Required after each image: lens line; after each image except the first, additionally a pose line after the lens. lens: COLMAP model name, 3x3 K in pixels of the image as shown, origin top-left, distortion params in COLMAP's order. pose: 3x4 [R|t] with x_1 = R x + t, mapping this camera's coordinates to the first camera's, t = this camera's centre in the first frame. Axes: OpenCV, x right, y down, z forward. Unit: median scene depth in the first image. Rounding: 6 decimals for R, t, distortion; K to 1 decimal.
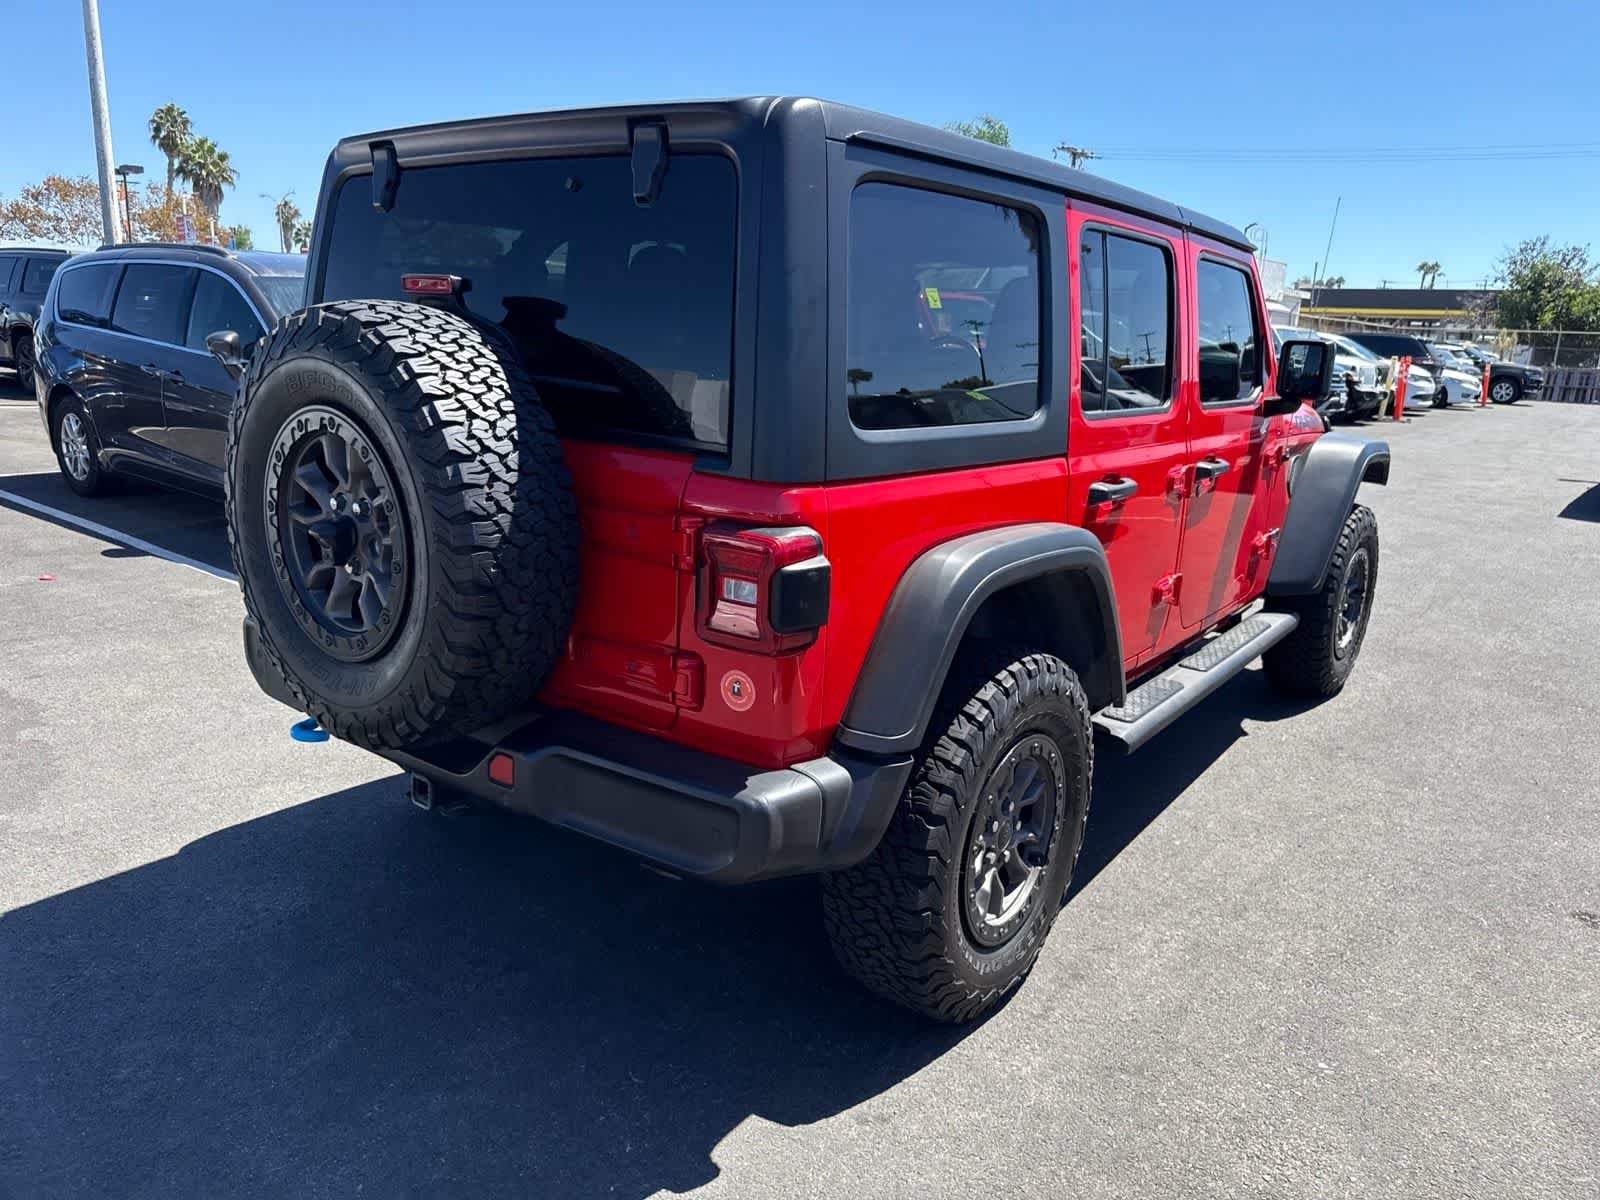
lens RADIAL K [[1119.4, 0, 811.4], [0, 1119.4, 601.7], [0, 0, 1]] dist [0.077068, -0.093499]
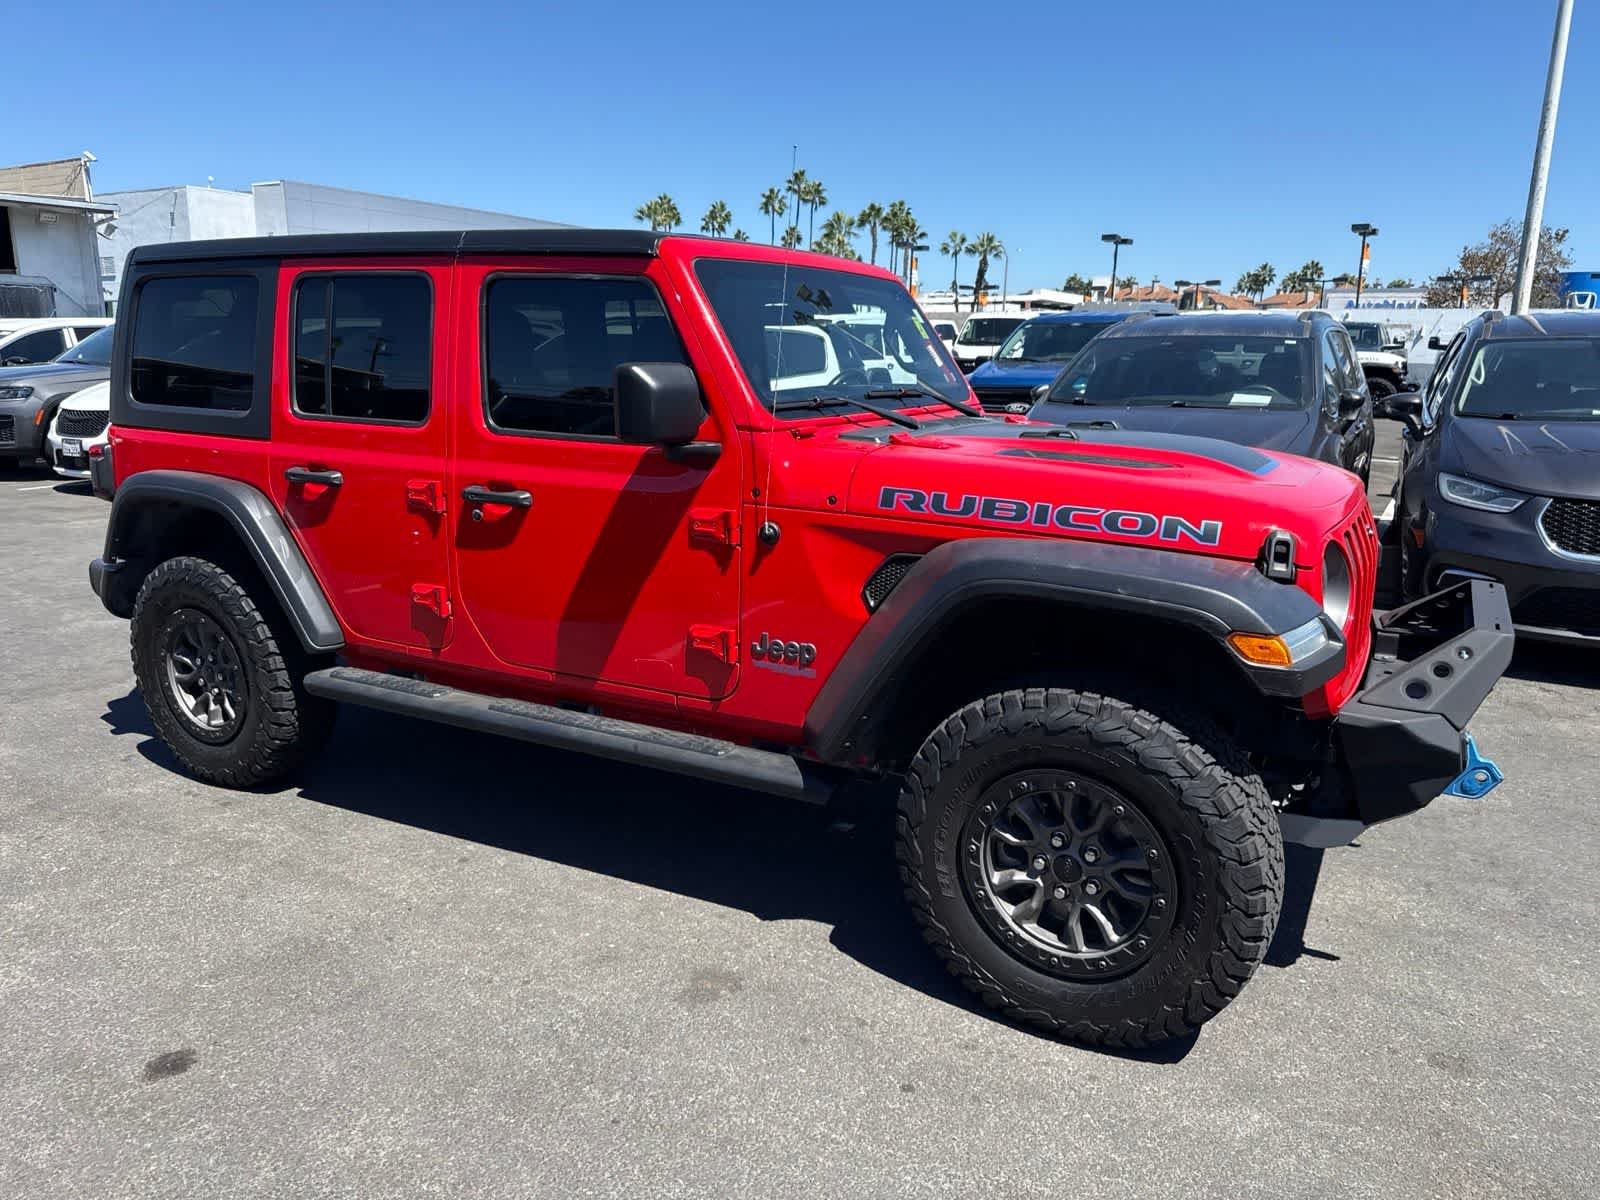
lens RADIAL K [[1126.6, 0, 804.0], [0, 1126.6, 610.9], [0, 0, 1]] dist [0.033288, -0.042835]
pose [[0.142453, 0.185957, -0.972176, 2.051071], [-0.241525, 0.959034, 0.148053, -0.352098], [0.959882, 0.213715, 0.181530, 1.707825]]
